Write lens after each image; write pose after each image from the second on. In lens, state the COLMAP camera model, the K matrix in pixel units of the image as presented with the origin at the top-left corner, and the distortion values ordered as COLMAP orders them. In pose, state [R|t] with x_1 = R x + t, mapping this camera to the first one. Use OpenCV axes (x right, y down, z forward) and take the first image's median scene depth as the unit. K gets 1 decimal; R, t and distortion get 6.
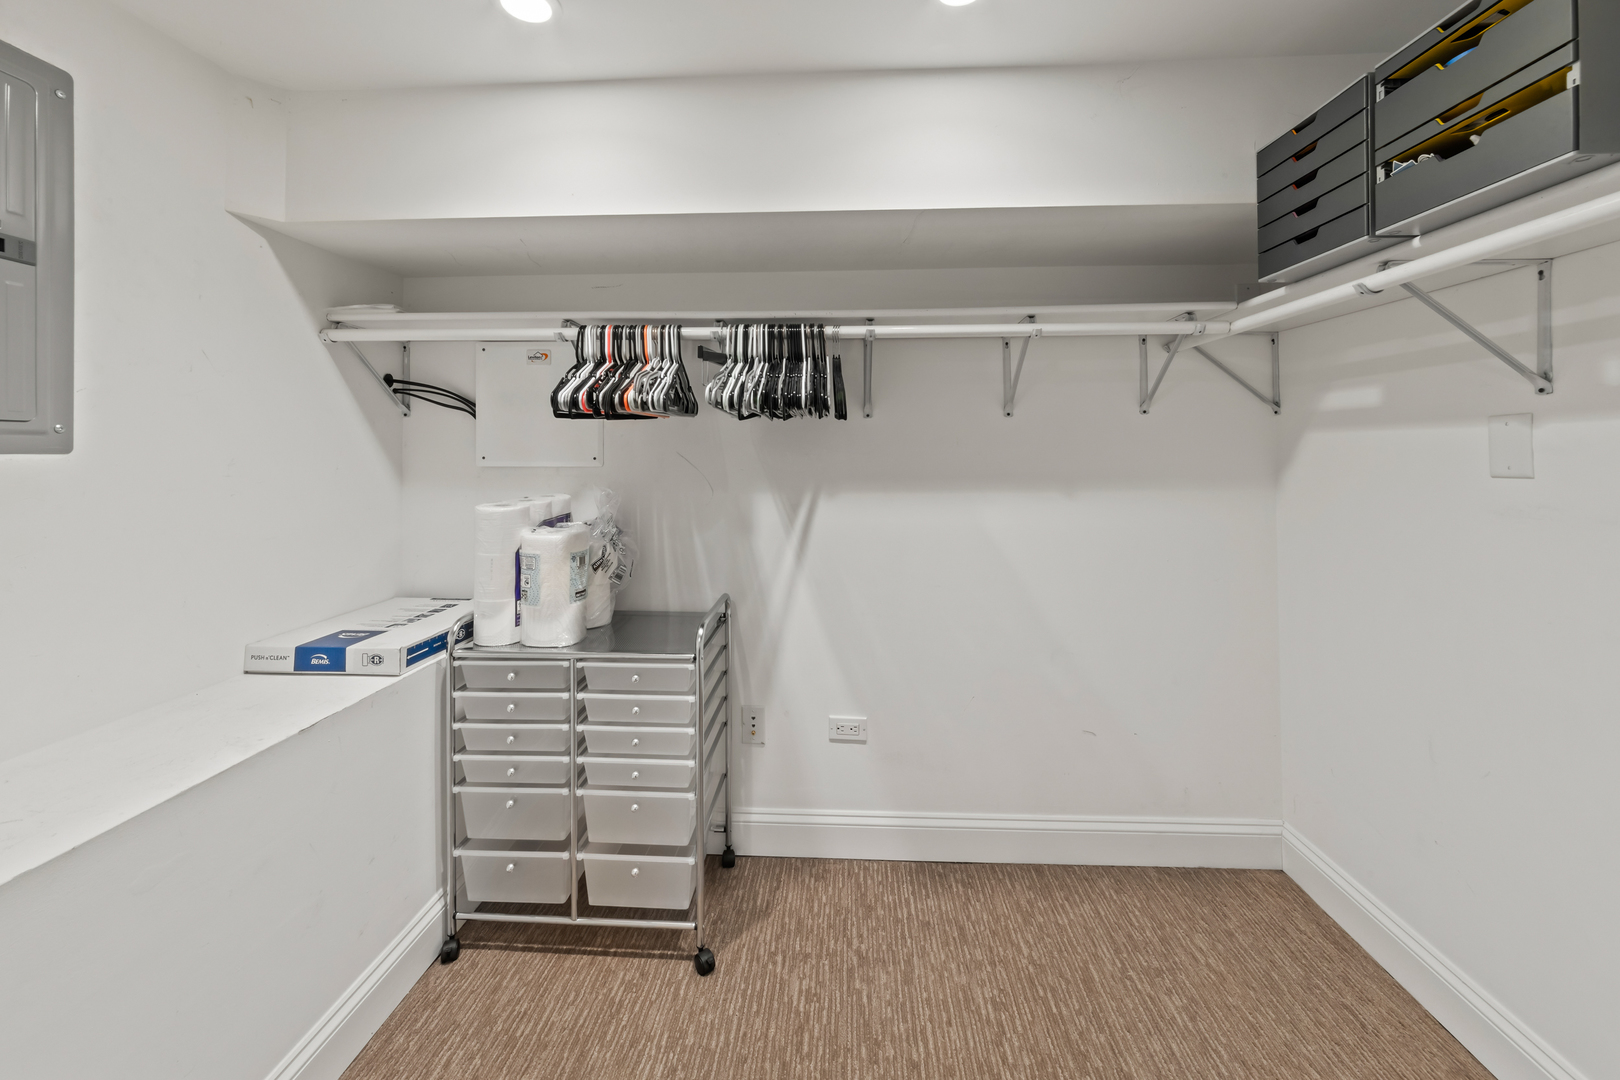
lens RADIAL K [[628.1, 0, 815.5], [0, 628.1, 451.6], [0, 0, 1]] dist [0.000343, 0.000417]
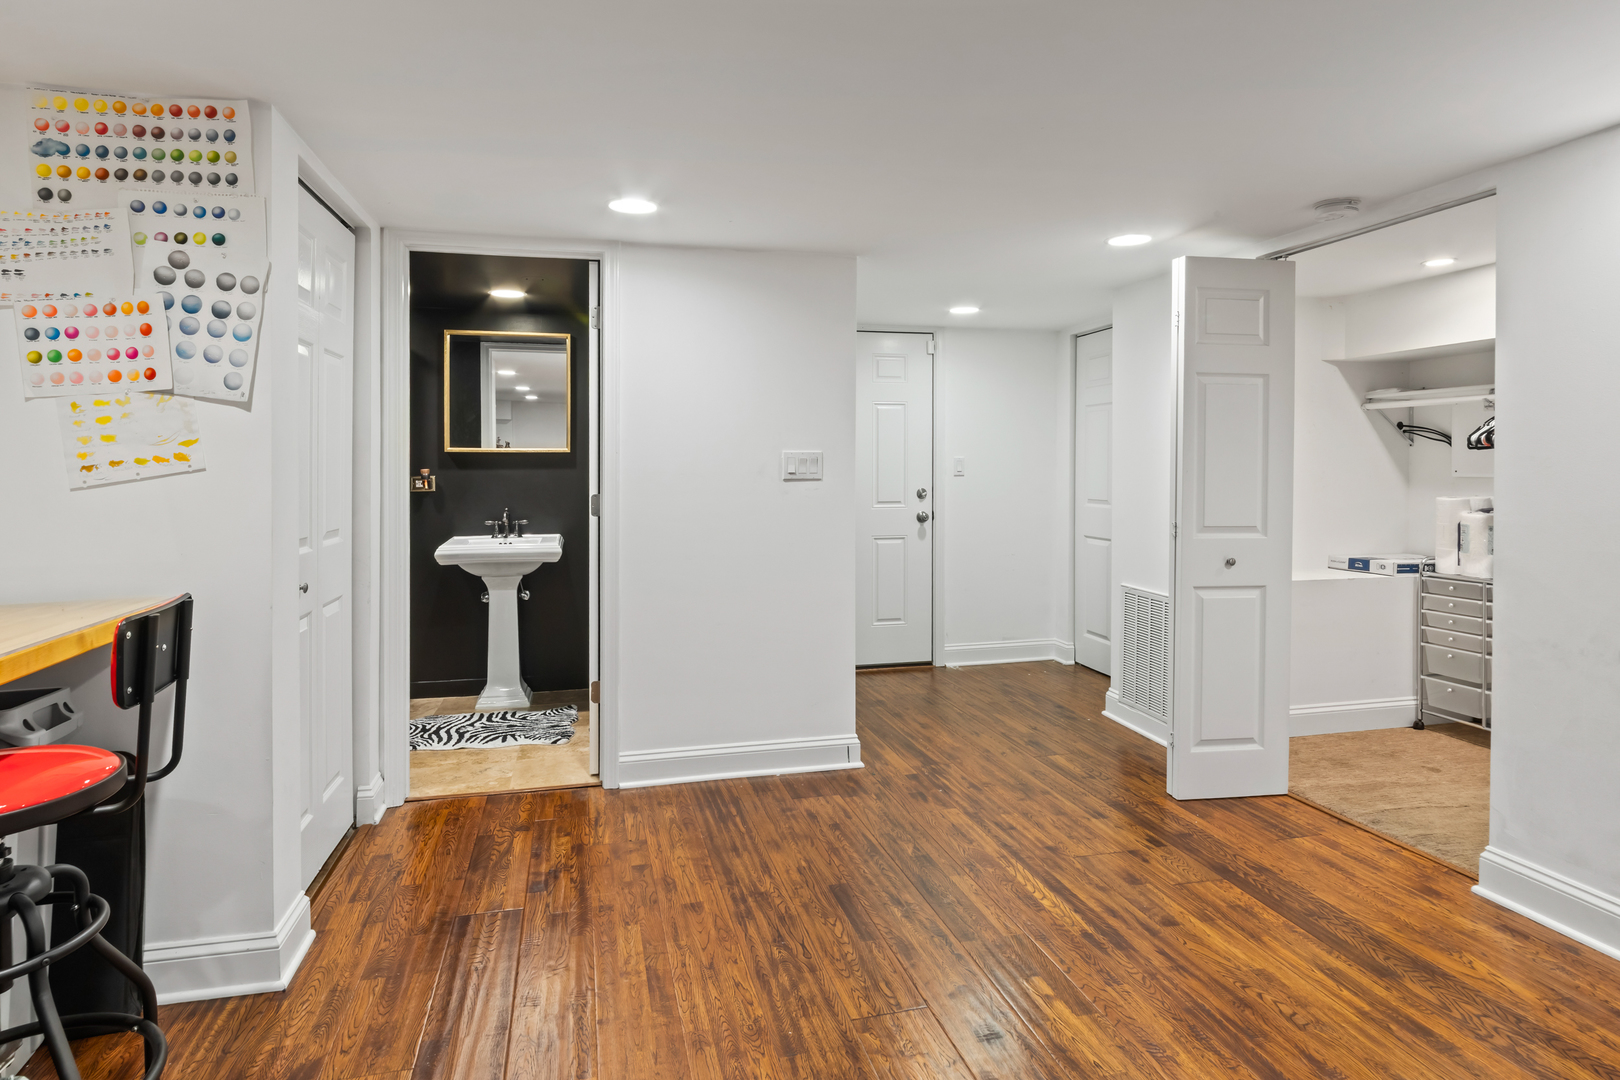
lens RADIAL K [[894.8, 0, 794.7], [0, 894.8, 471.3], [0, 0, 1]] dist [-0.003476, -0.000727]
pose [[0.285361, 0.003836, -0.958412, 1.458078], [0.003082, 0.999983, 0.004920, -0.006915], [0.958415, -0.004358, 0.285344, -1.577249]]
